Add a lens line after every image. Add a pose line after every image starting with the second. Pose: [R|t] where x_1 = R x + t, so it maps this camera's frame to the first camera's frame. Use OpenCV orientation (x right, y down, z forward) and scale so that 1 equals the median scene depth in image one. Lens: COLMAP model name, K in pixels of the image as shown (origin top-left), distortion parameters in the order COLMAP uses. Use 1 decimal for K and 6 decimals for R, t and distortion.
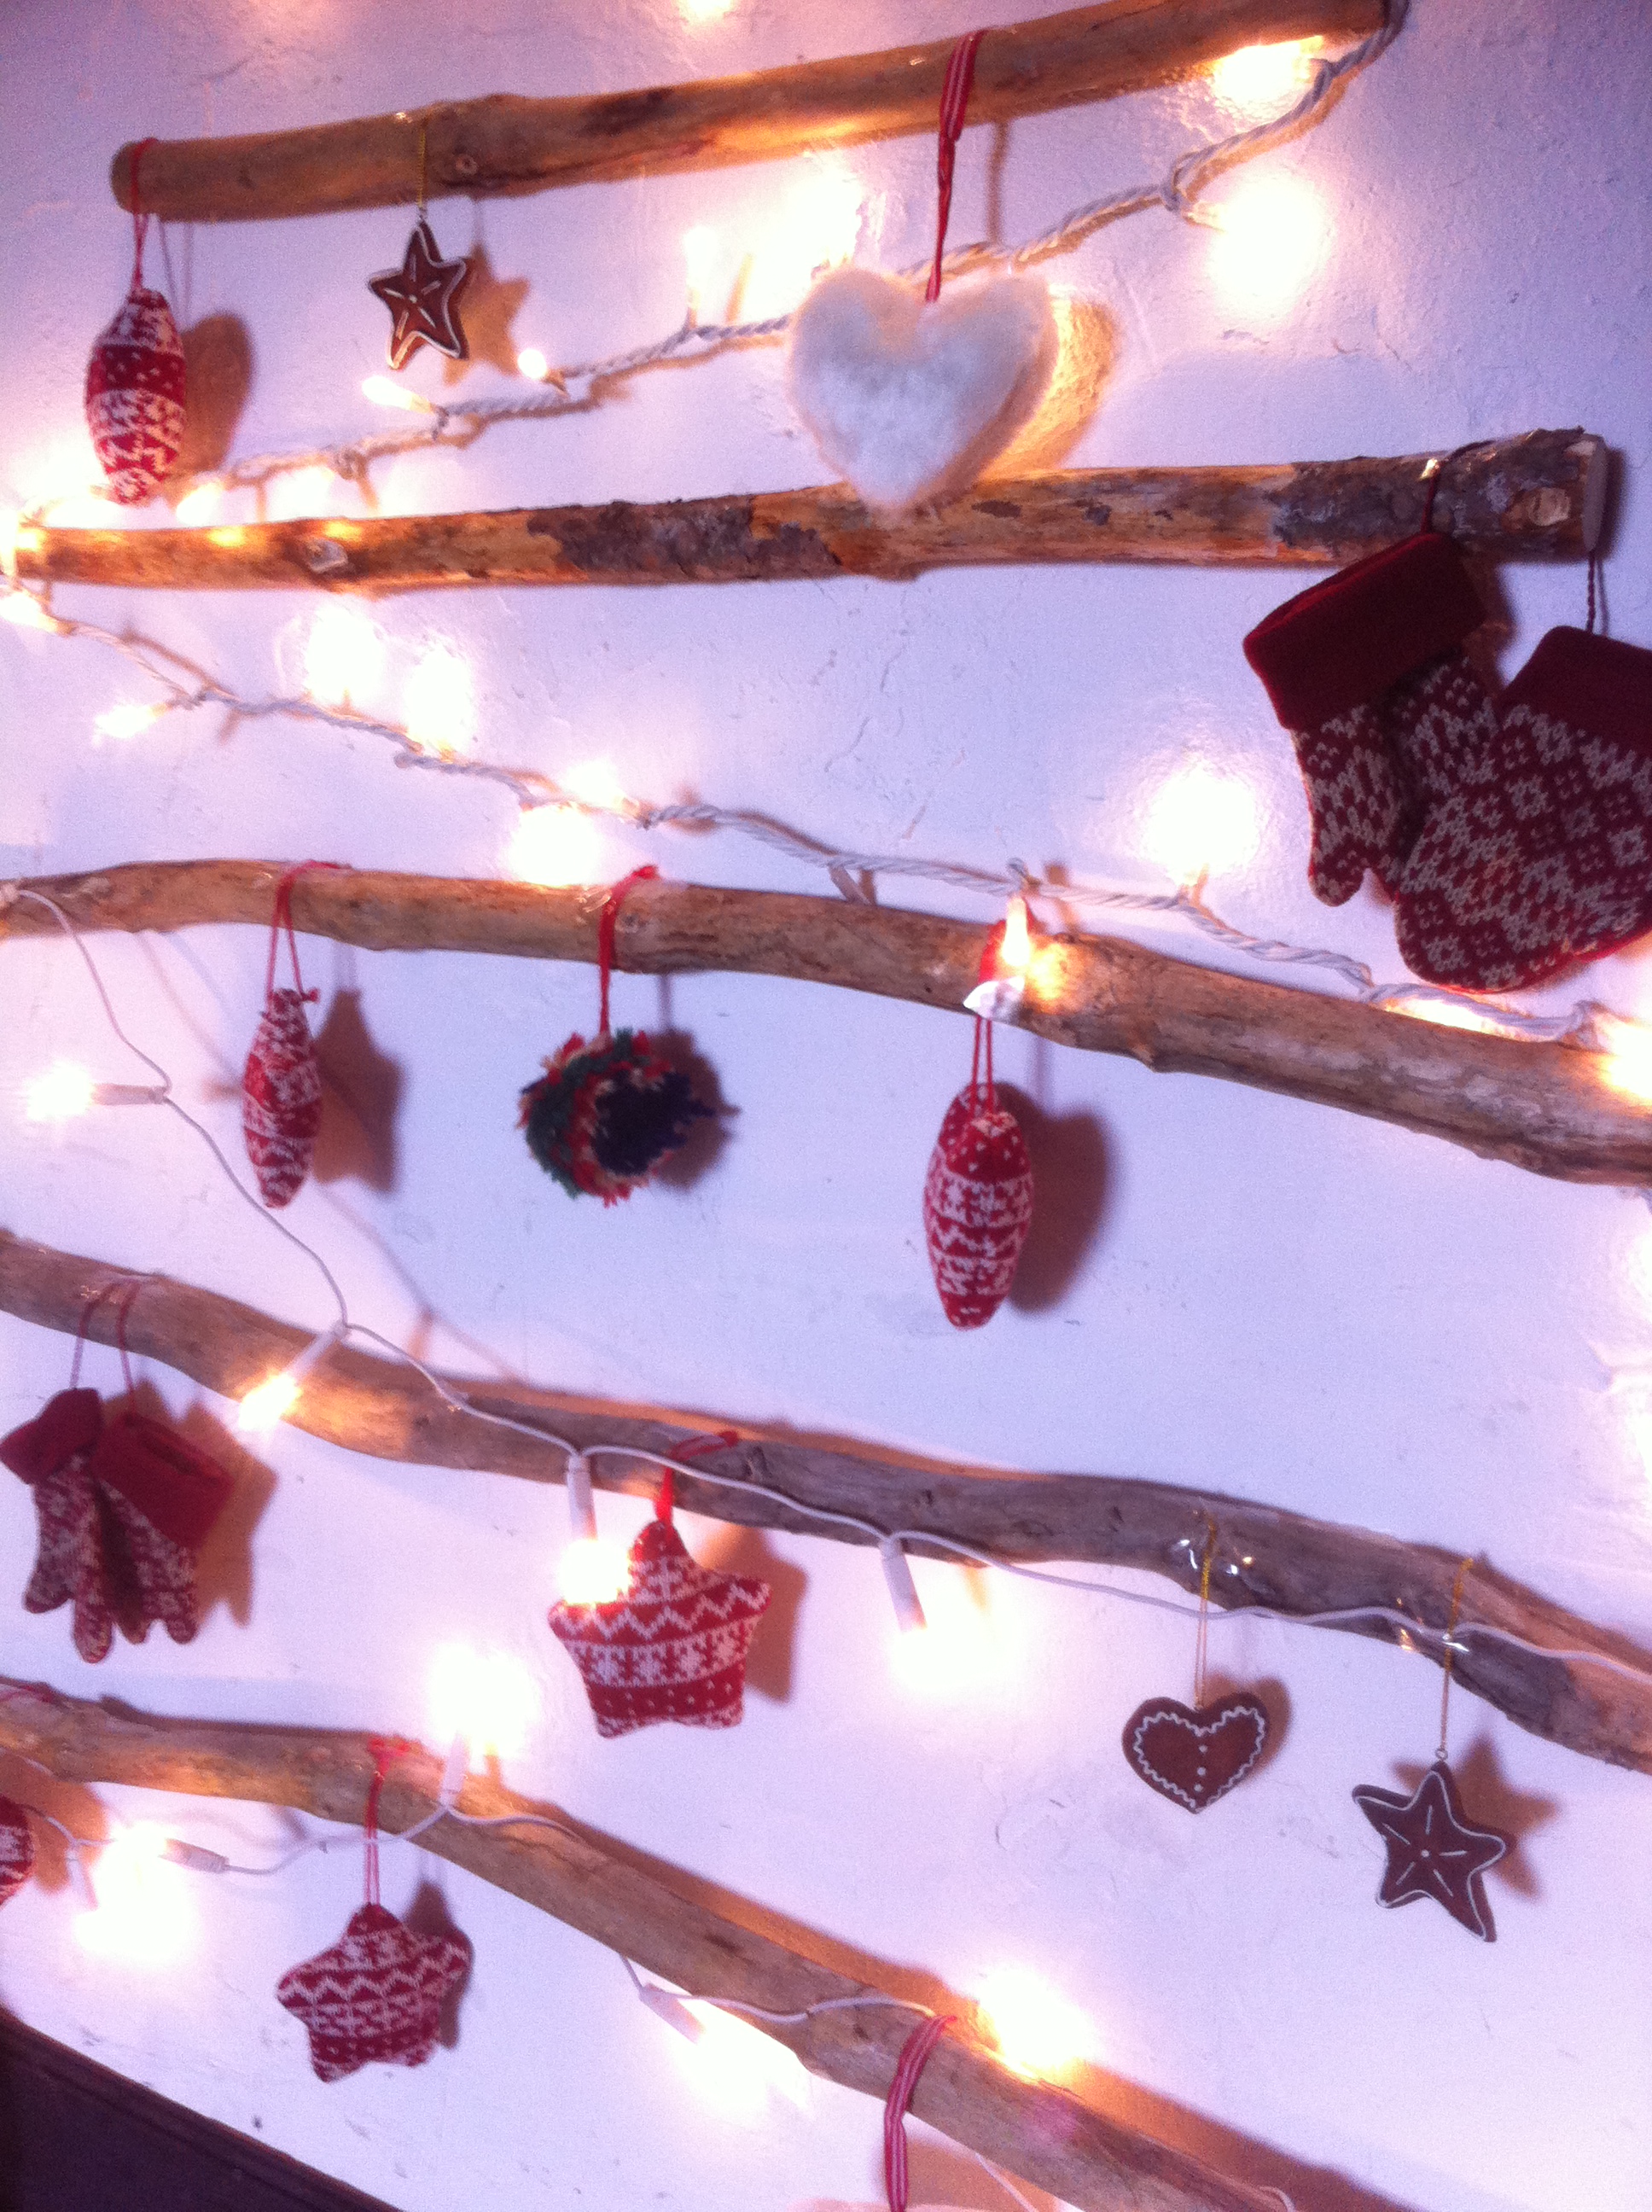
lens RADIAL K [[2134.1, 0, 794.5], [0, 2134.1, 1106.7], [0, 0, 1]] dist [0.101386, -0.359099]
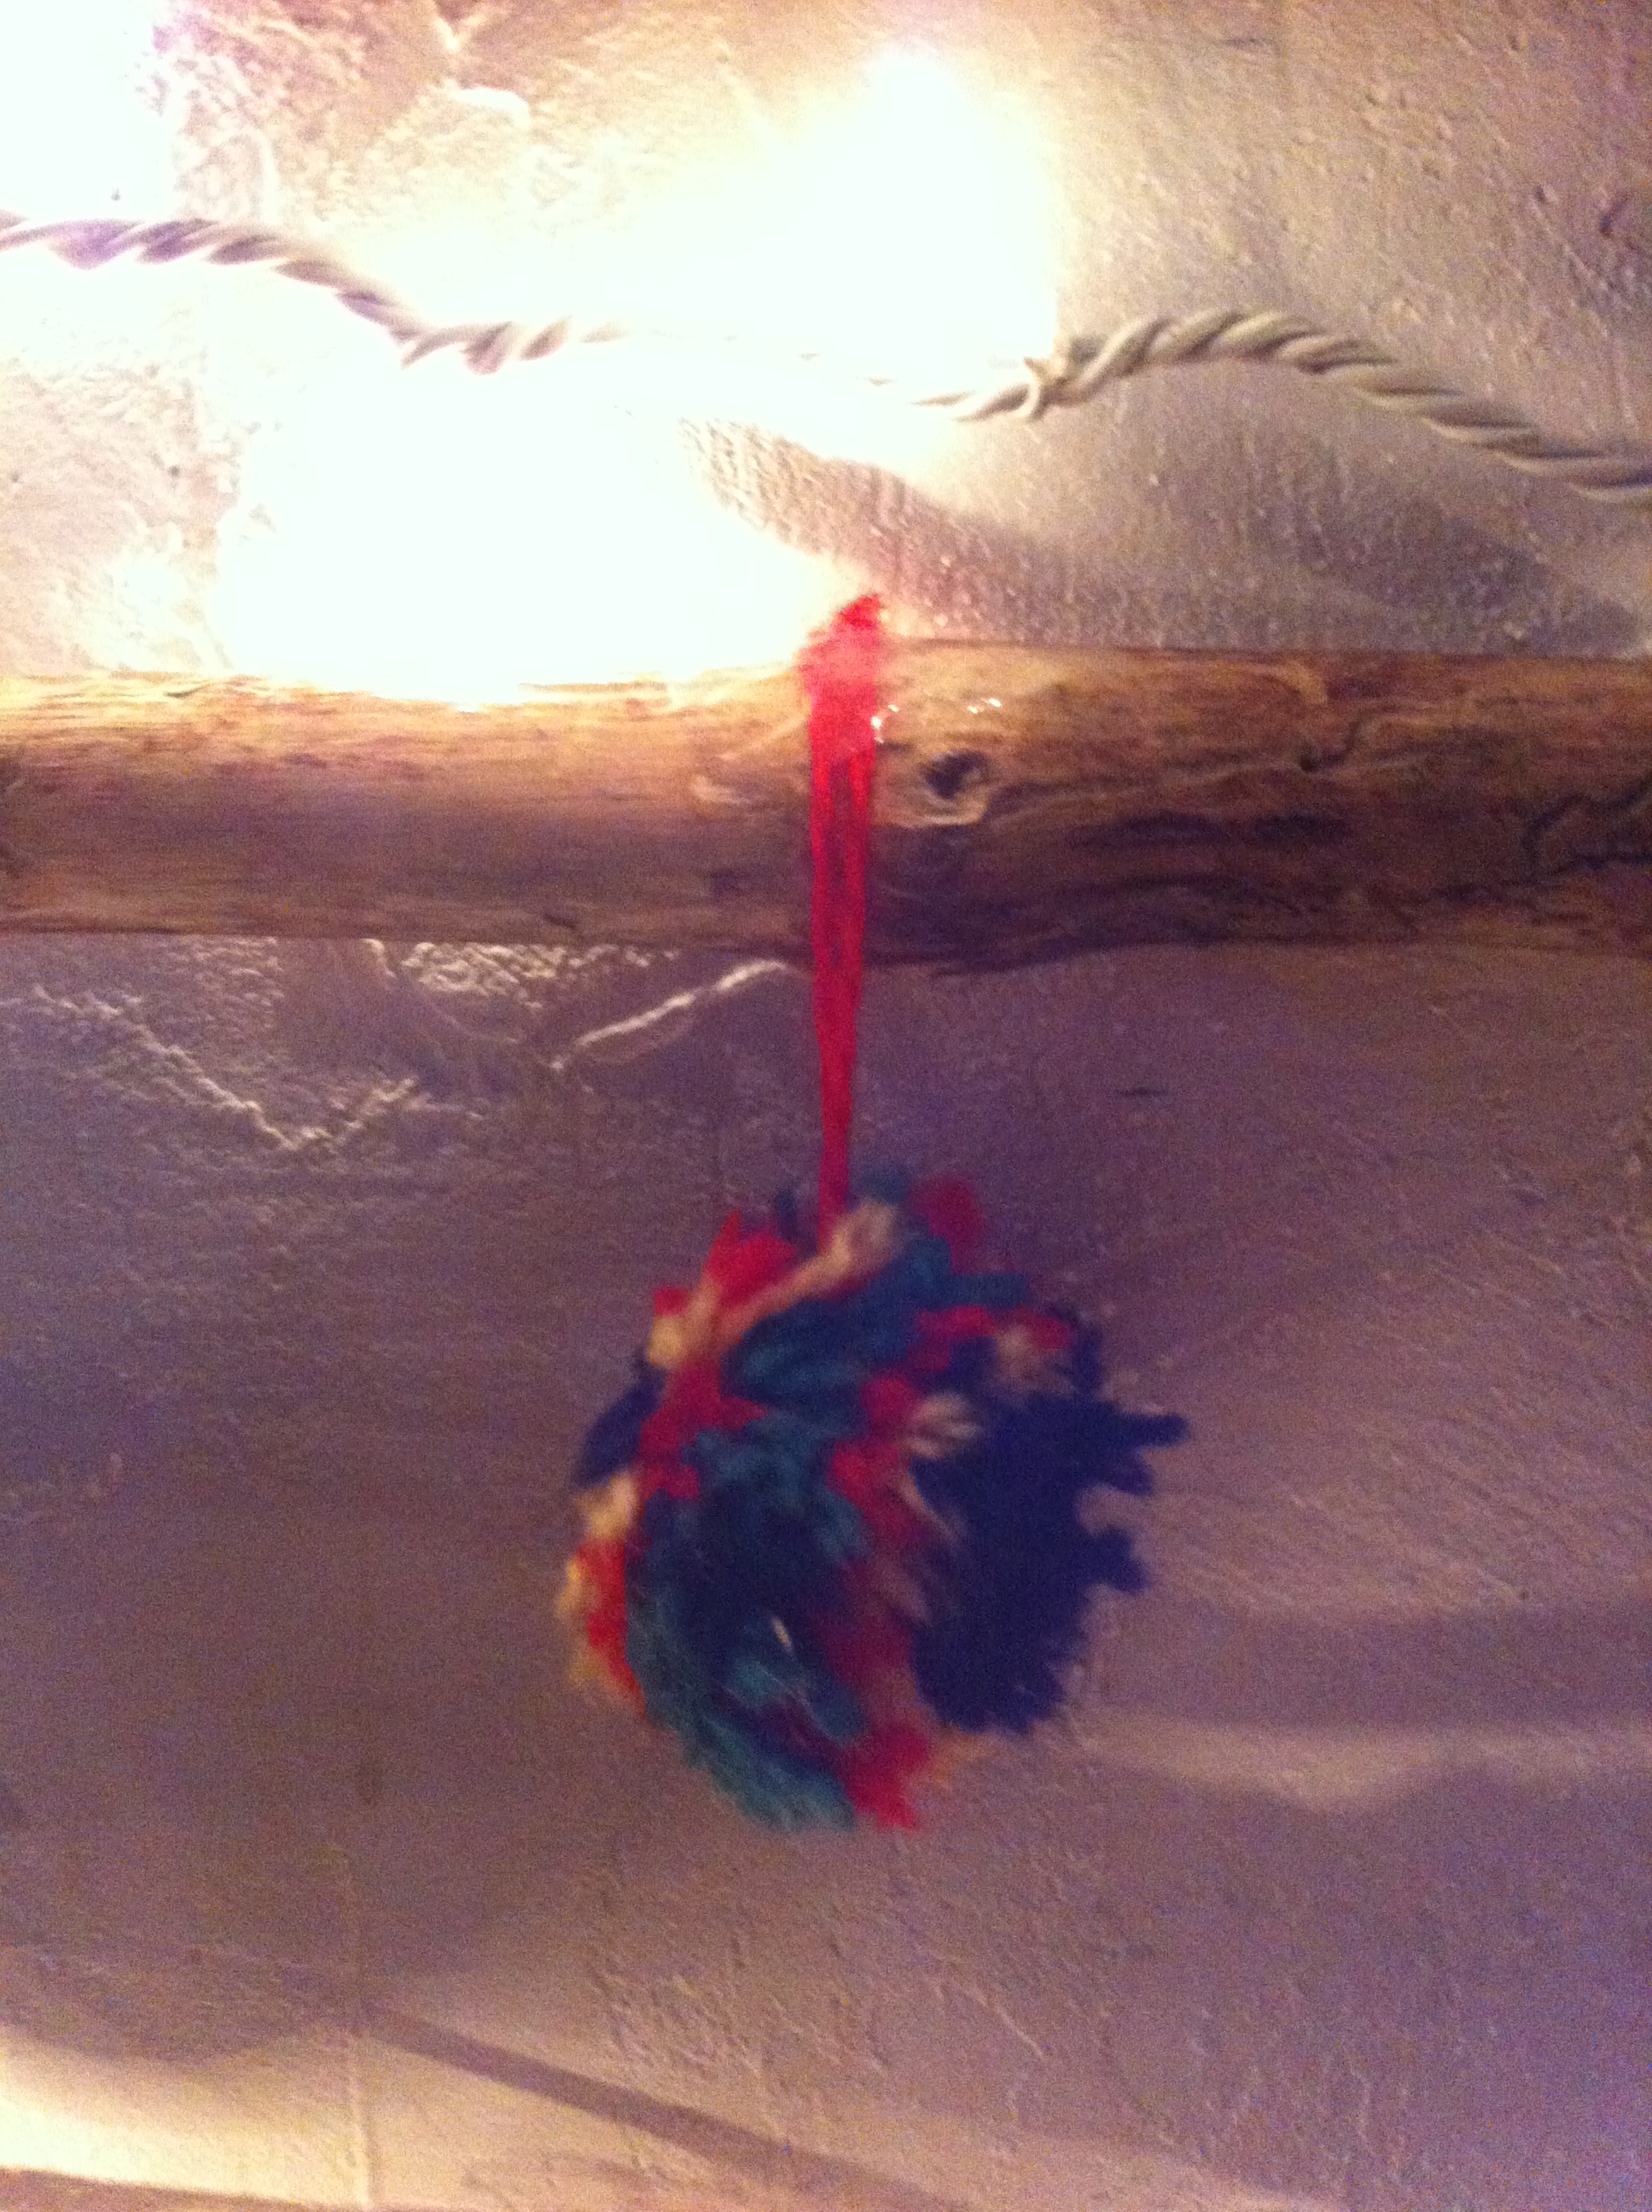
lens RADIAL K [[2134.1, 0, 794.5], [0, 2134.1, 1106.7], [0, 0, 1]] dist [0.101386, -0.359099]
pose [[0.925286, -0.088869, 0.368711, -0.209581], [0.077720, 0.995959, 0.045012, -0.064151], [-0.371221, -0.012992, 0.928454, 0.810338]]
